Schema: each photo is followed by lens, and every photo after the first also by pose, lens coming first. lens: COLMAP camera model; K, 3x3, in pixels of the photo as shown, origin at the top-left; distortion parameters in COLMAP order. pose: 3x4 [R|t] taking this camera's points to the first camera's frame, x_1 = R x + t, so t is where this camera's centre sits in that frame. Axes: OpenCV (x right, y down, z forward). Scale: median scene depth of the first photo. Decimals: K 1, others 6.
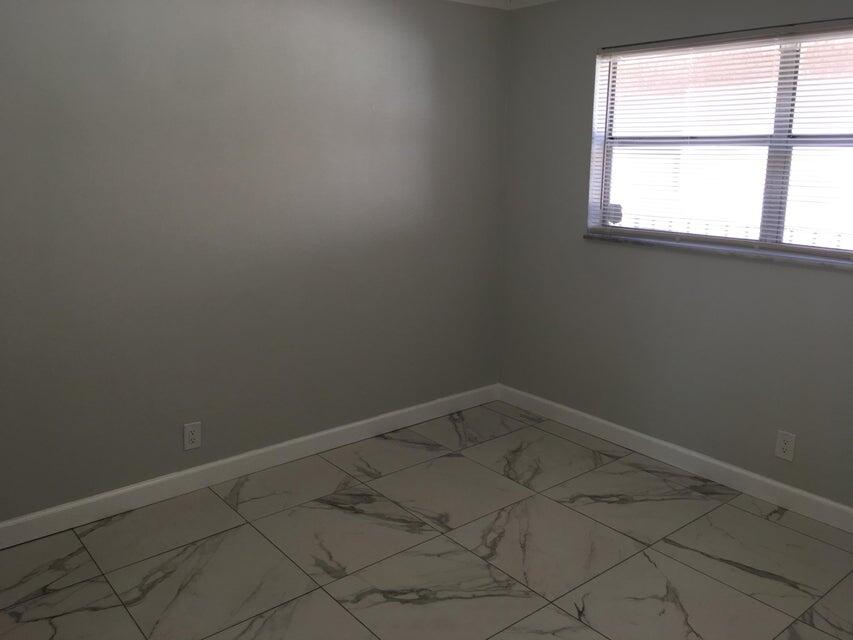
lens RADIAL K [[720.6, 0, 420.0], [0, 720.6, 317.3], [0, 0, 1]] dist [0.032625, -0.031340]
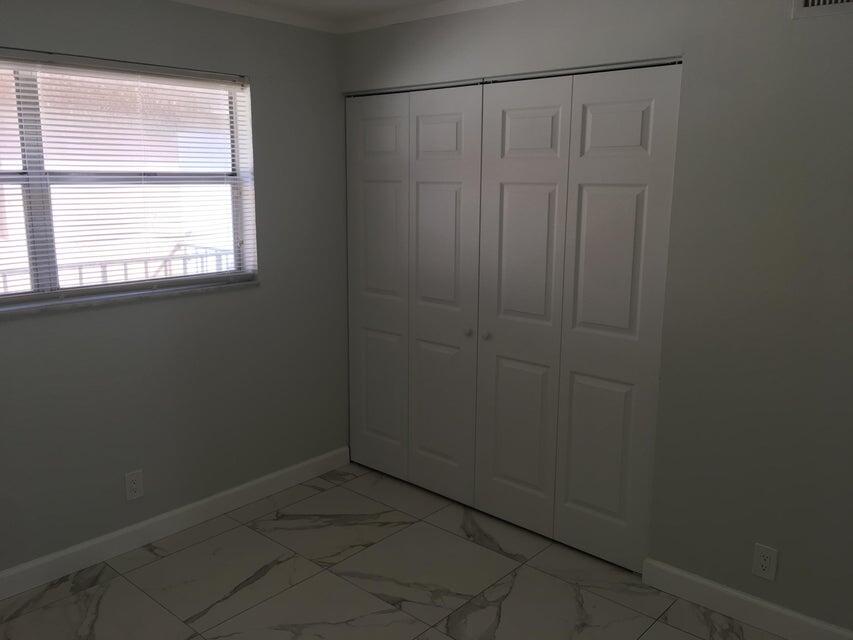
lens RADIAL K [[720.6, 0, 420.4], [0, 720.6, 324.2], [0, 0, 1]] dist [0.032625, -0.031340]
pose [[-0.133033, -0.196597, 0.971417, -0.472098], [0.237855, 0.945153, 0.223855, -0.162114], [-0.962147, 0.260837, -0.078974, 0.667520]]
